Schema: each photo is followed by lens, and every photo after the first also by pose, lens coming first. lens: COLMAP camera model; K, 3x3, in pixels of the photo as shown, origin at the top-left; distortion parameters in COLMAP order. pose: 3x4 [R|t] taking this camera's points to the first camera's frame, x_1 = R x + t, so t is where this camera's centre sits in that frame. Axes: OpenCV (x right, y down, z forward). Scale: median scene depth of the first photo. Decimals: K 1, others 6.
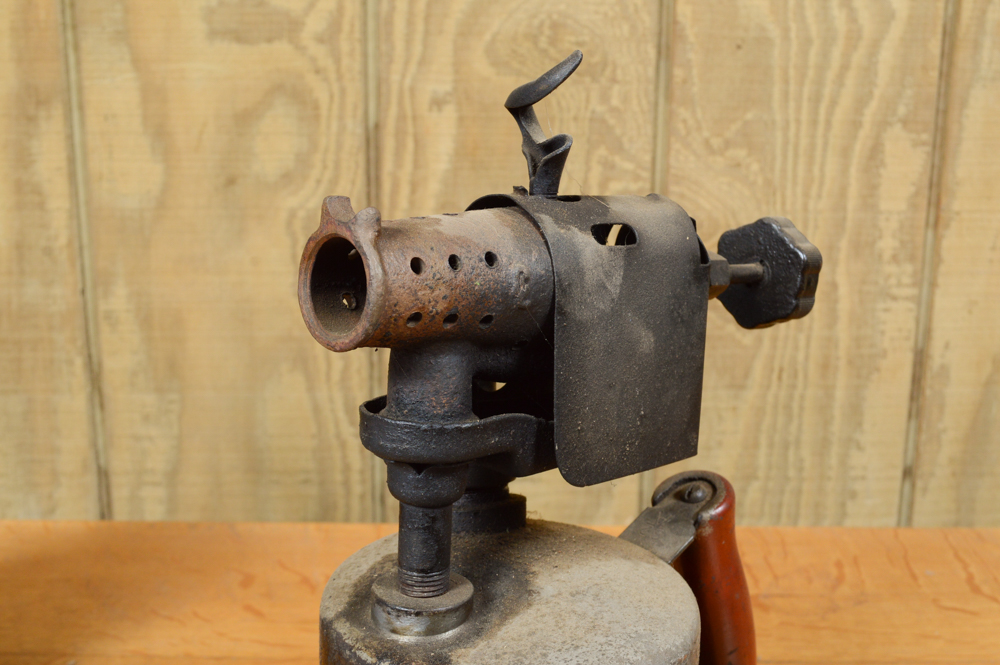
lens RADIAL K [[1186.0, 0, 507.6], [0, 1186.0, 317.7], [0, 0, 1]] dist [-0.042831, 0.000000]
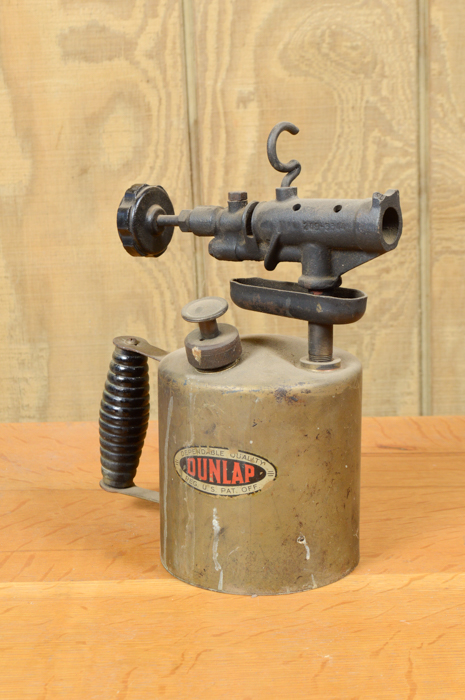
lens RADIAL K [[1211.3, 0, 227.7], [0, 1211.3, 352.1], [0, 0, 1]] dist [-0.003356, 0.000000]
pose [[0.996207, -0.037931, -0.078310, 0.015288], [0.036609, 0.999163, -0.018244, 0.108725], [0.078937, 0.015307, 0.996762, -0.284857]]
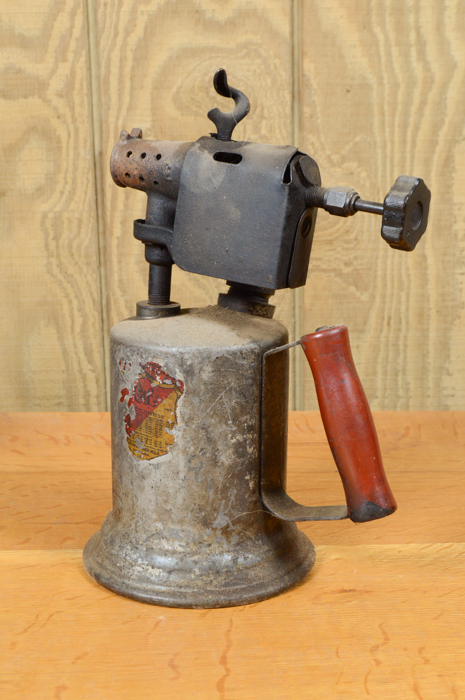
lens RADIAL K [[1055.7, 0, 229.4], [0, 1055.7, 358.6], [0, 0, 1]] dist [-0.023931, 0.000000]
pose [[0.999160, -0.023572, -0.033522, 0.085422], [0.023225, 0.999673, -0.010693, 0.108175], [0.033763, 0.009906, 0.999381, -0.289699]]
